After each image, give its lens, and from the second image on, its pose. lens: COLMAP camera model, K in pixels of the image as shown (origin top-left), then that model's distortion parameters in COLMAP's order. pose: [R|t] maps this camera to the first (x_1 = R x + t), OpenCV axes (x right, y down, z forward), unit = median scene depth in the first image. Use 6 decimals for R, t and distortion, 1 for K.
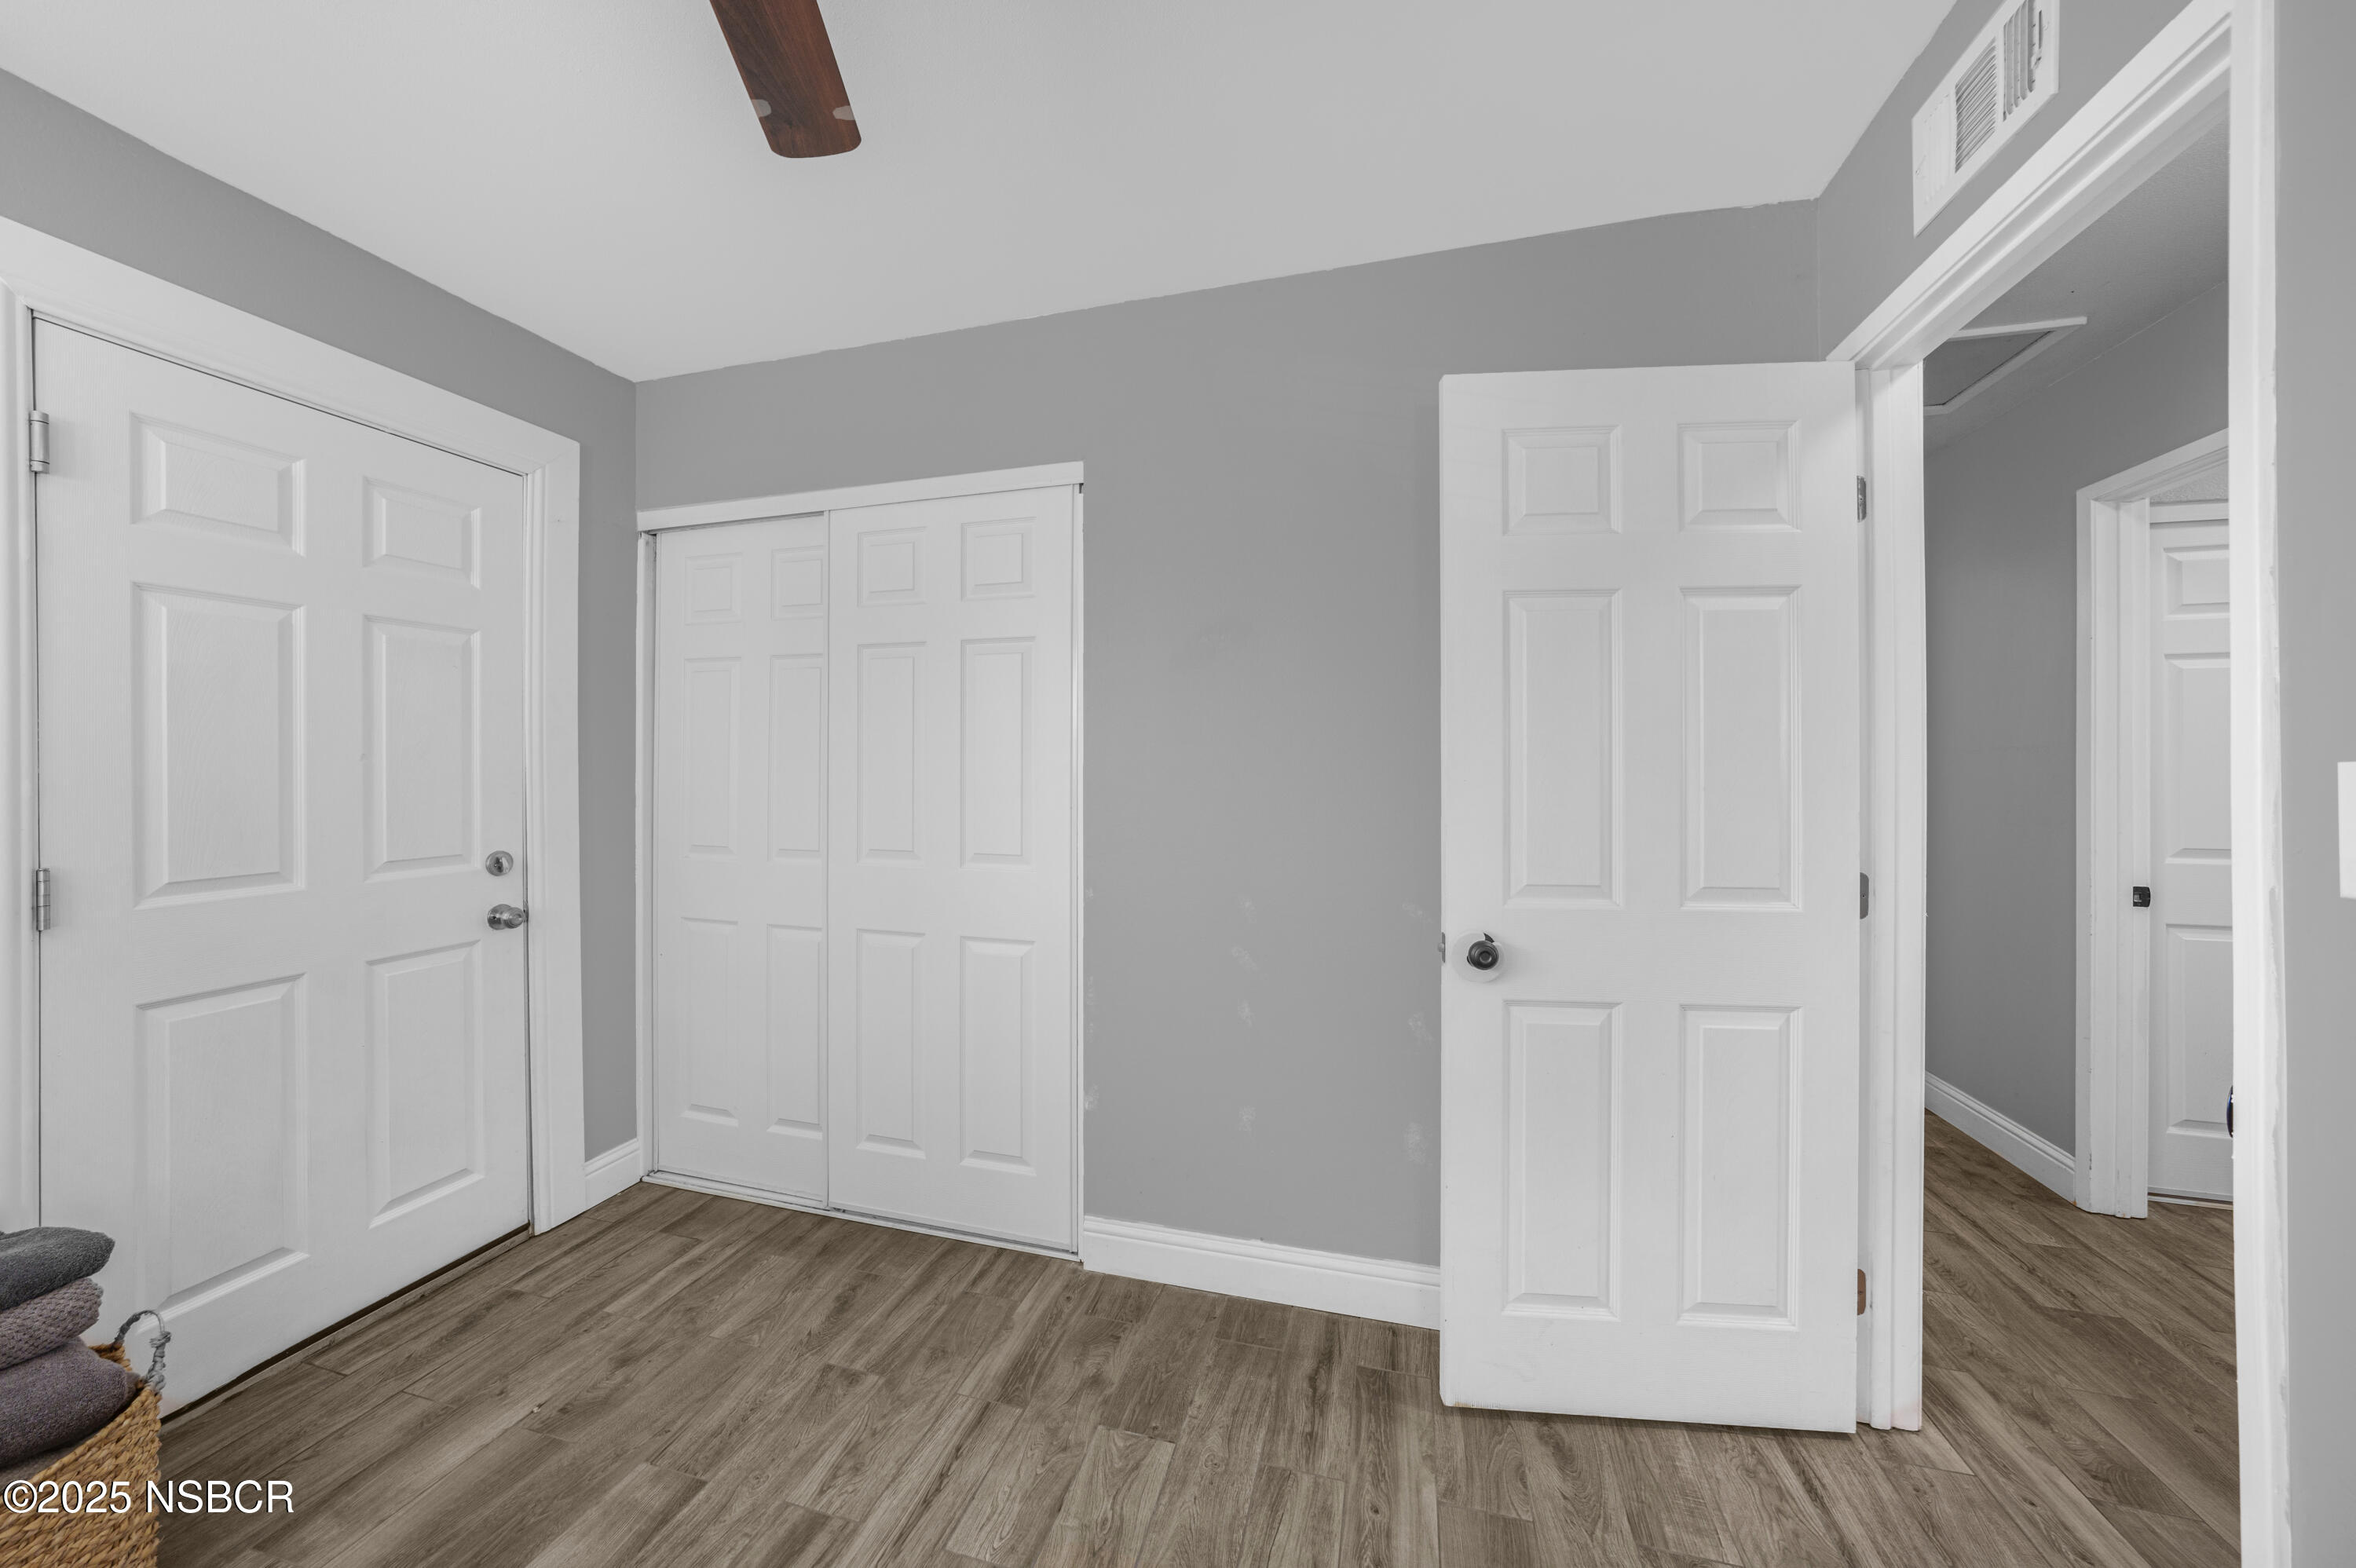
lens RADIAL K [[825.1, 0, 1176.1], [0, 825.1, 766.3], [0, 0, 1]] dist [-0.000566, 0.000040]
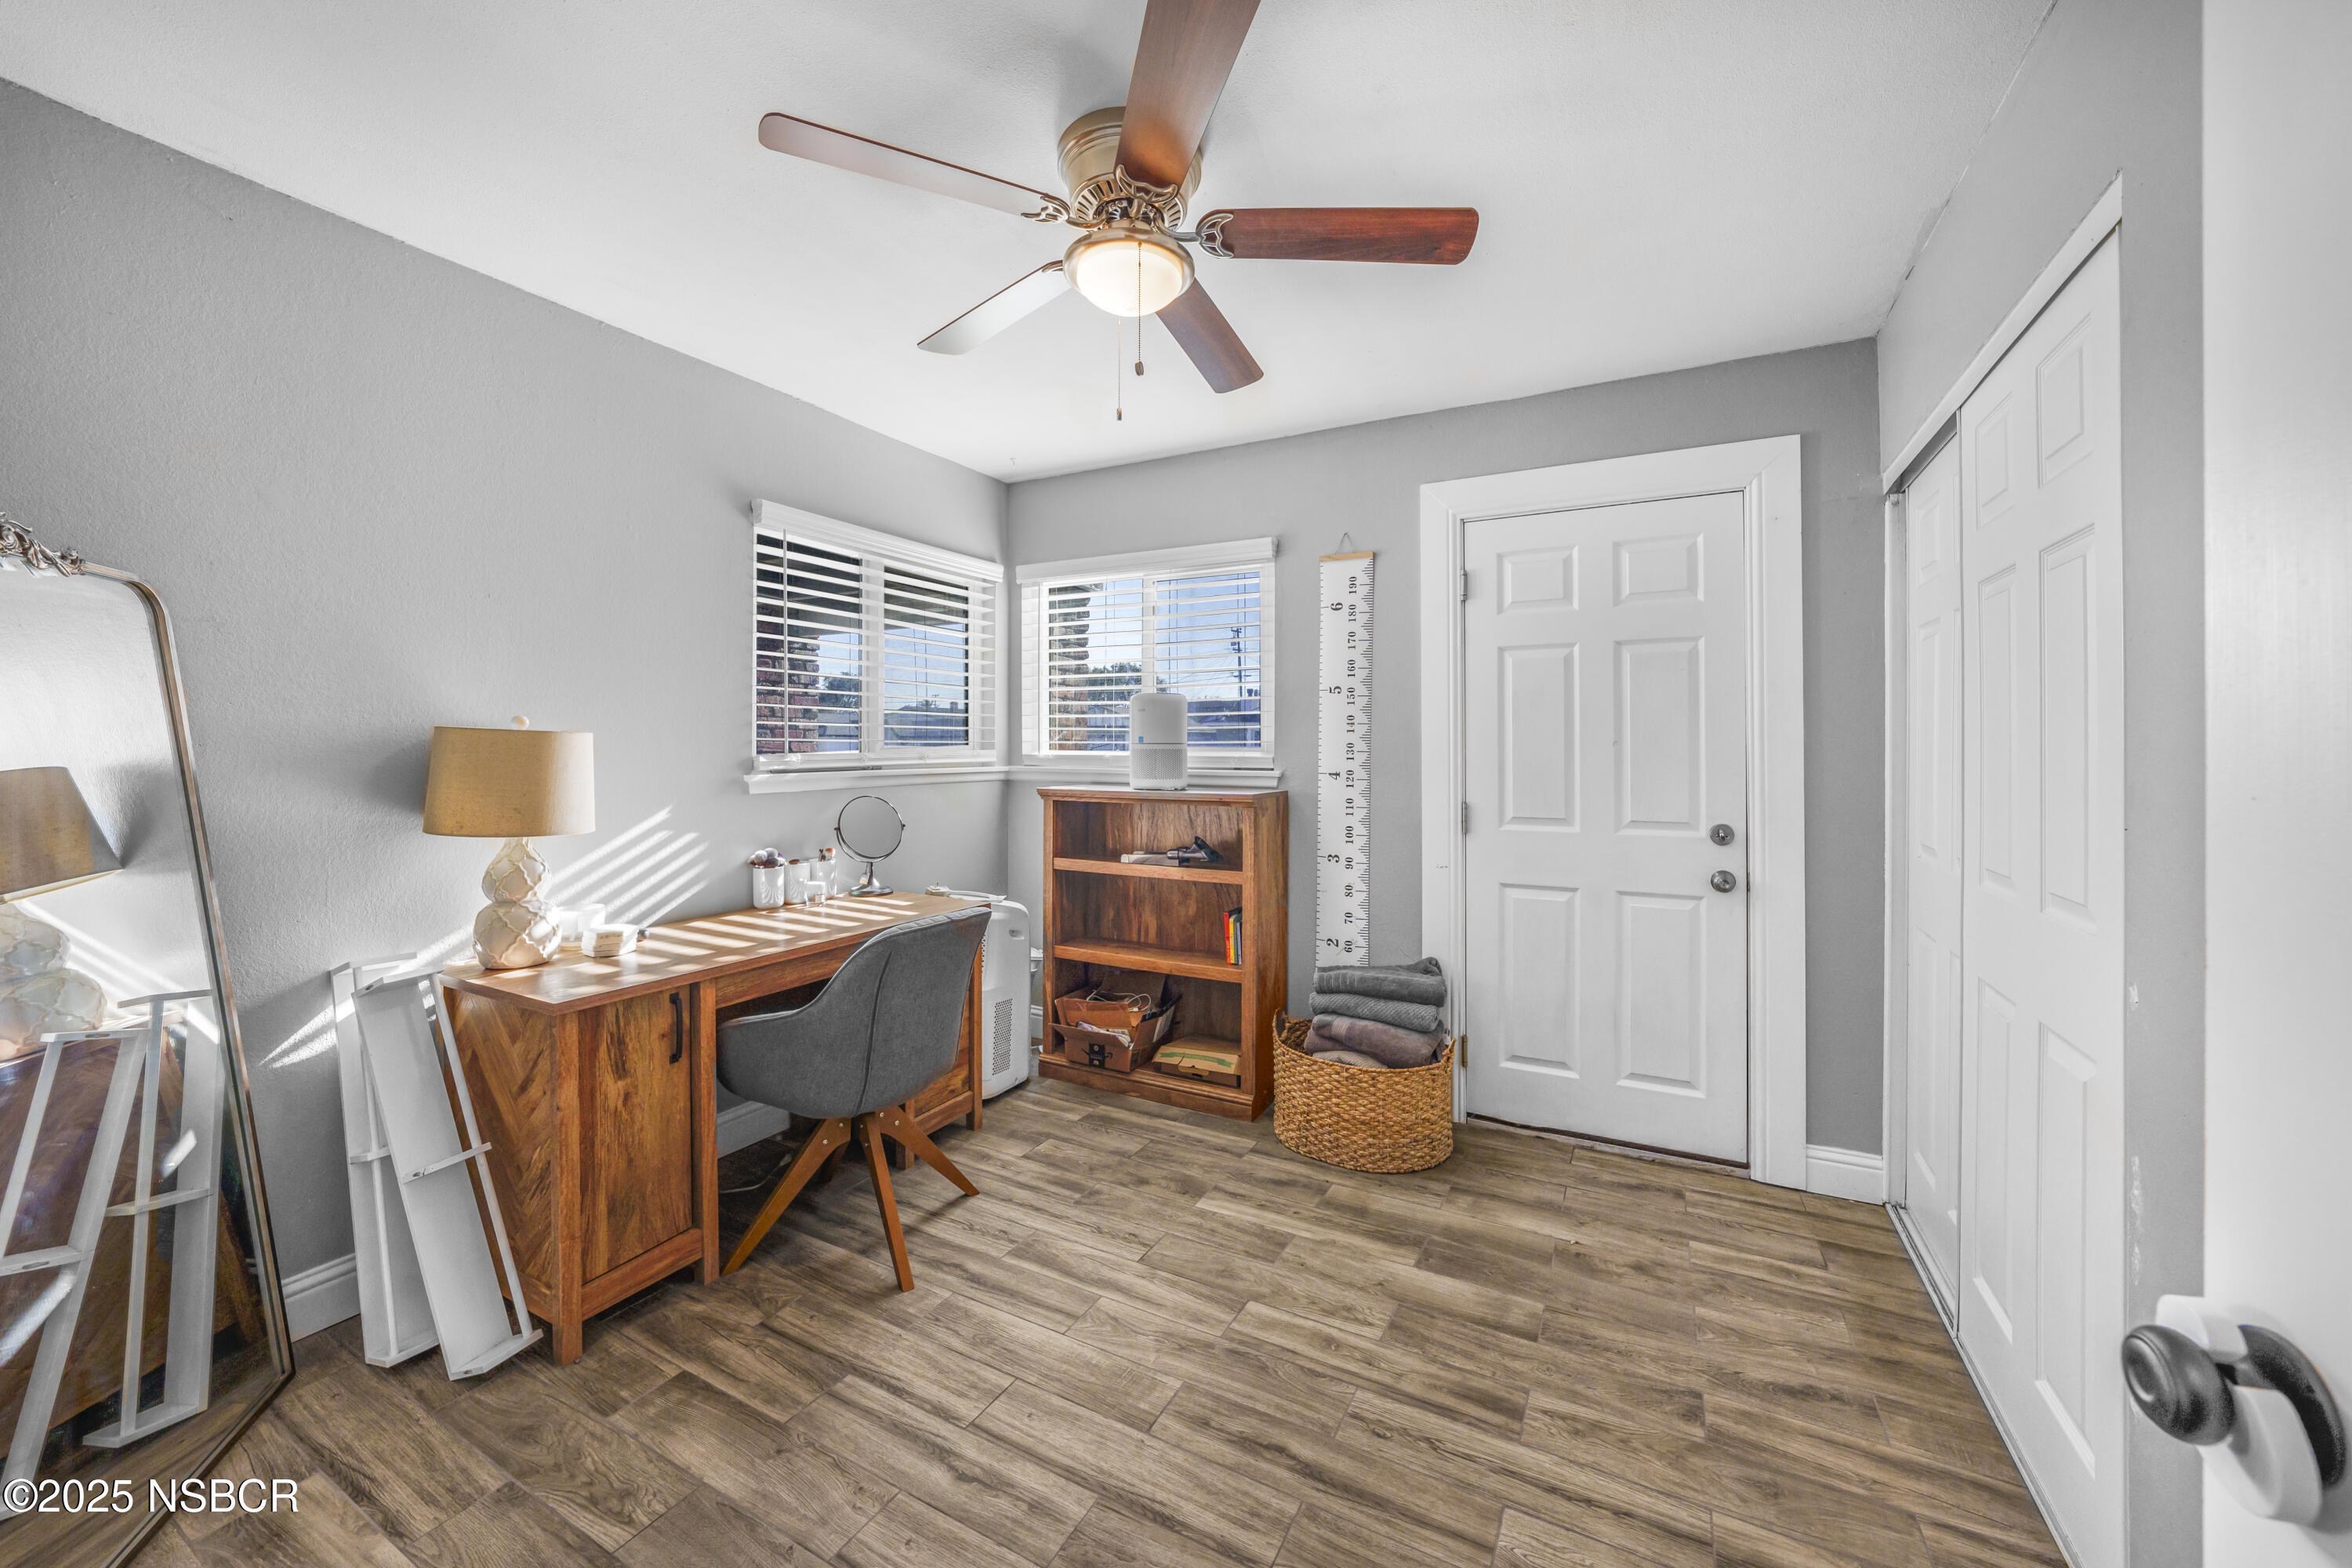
lens RADIAL K [[887.7, 0, 1177.4], [0, 887.7, 749.5], [0, 0, 1]] dist [-0.001228, 0.000010]
pose [[-0.211082, -0.003216, -0.977463, 0.661400], [-0.003922, 0.999989, -0.002443, 0.005920], [0.977460, 0.003318, -0.211093, 0.617227]]
